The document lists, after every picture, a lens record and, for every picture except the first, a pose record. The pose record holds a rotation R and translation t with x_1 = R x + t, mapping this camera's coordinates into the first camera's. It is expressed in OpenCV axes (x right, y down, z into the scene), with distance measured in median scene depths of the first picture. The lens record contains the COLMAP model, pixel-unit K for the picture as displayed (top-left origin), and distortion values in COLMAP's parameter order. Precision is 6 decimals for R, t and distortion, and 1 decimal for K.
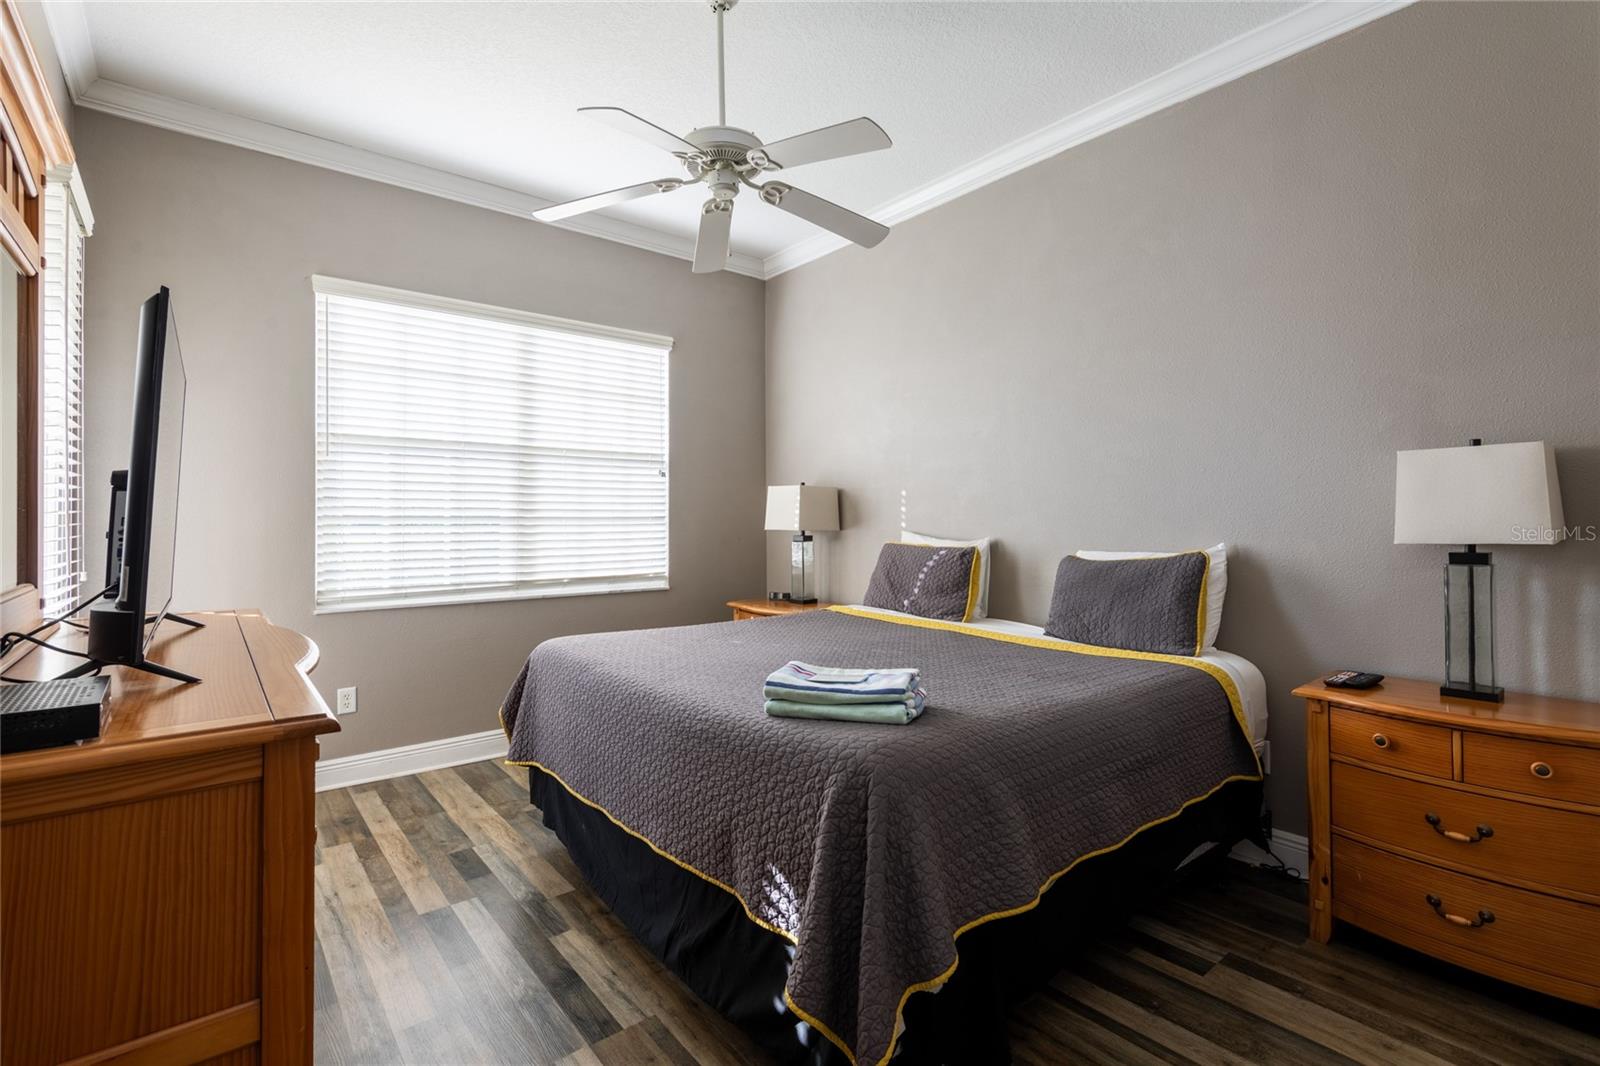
lens RADIAL K [[736.4, 0, 807.9], [0, 736.4, 532.9], [0, 0, 1]] dist [0.040897, -0.024350]
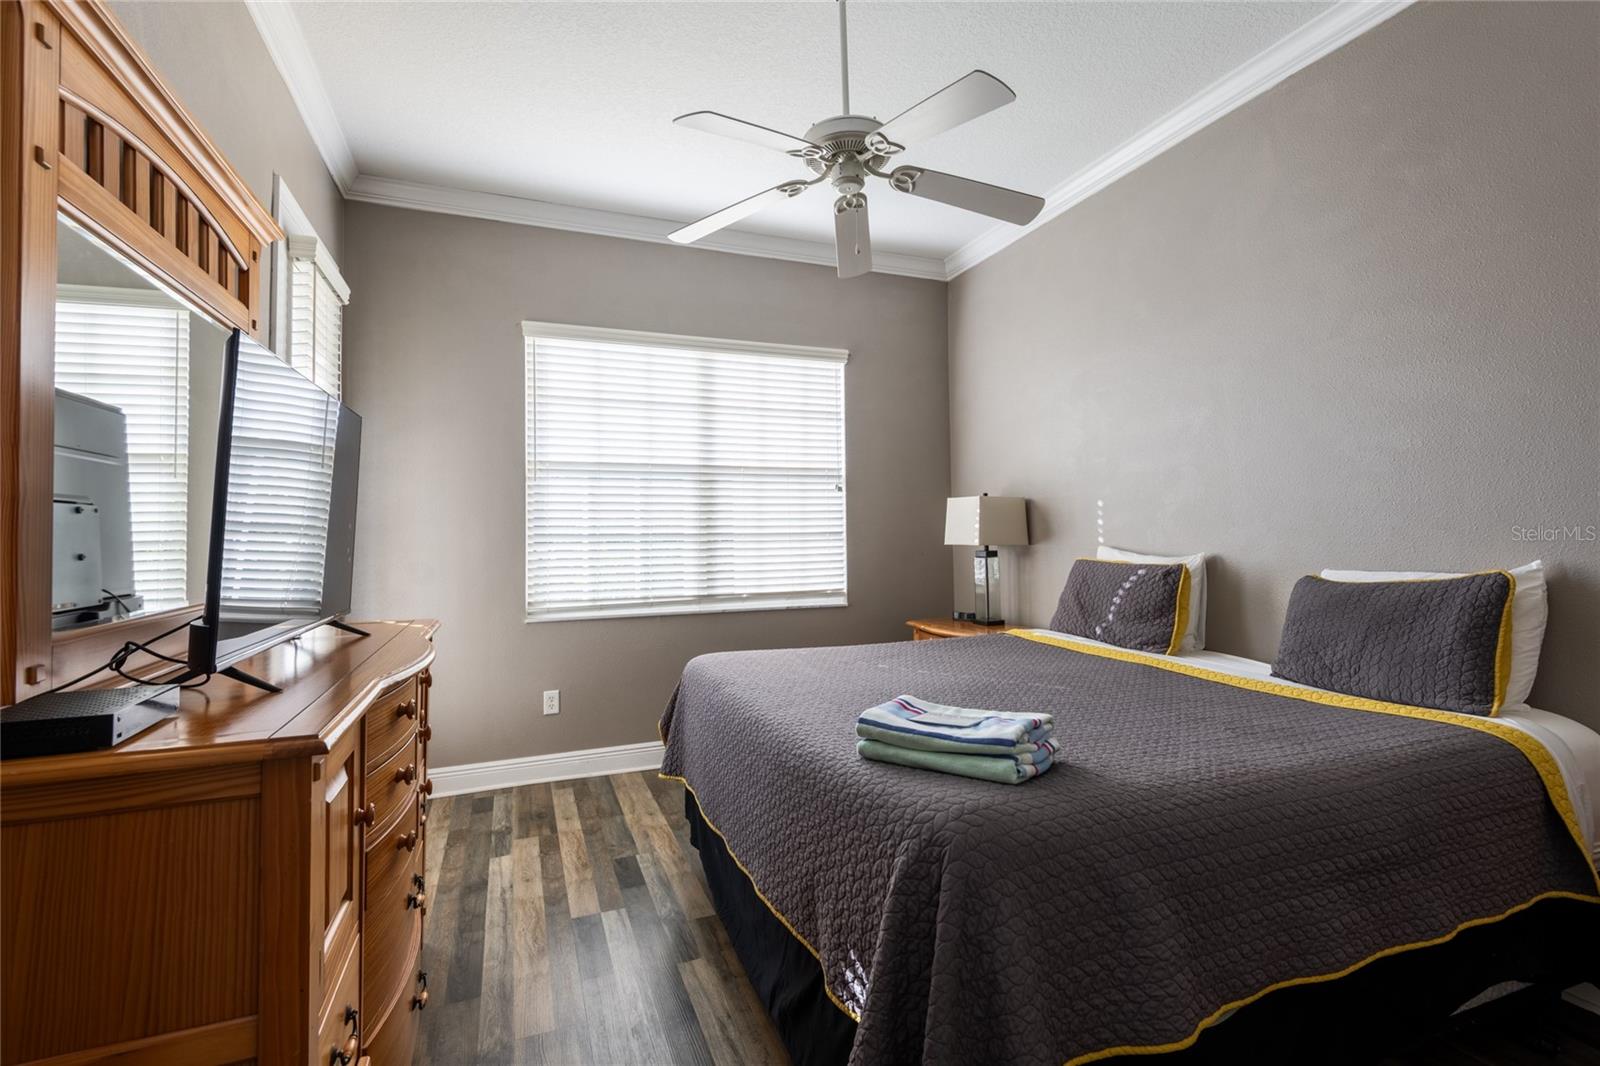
lens RADIAL K [[740.4, 0, 804.1], [0, 740.4, 526.0], [0, 0, 1]] dist [0.029555, -0.017011]
pose [[0.952332, -0.013254, -0.304774, 0.105249], [0.004373, 0.999546, -0.029804, -0.001354], [0.305031, 0.027050, 0.951958, 0.089834]]
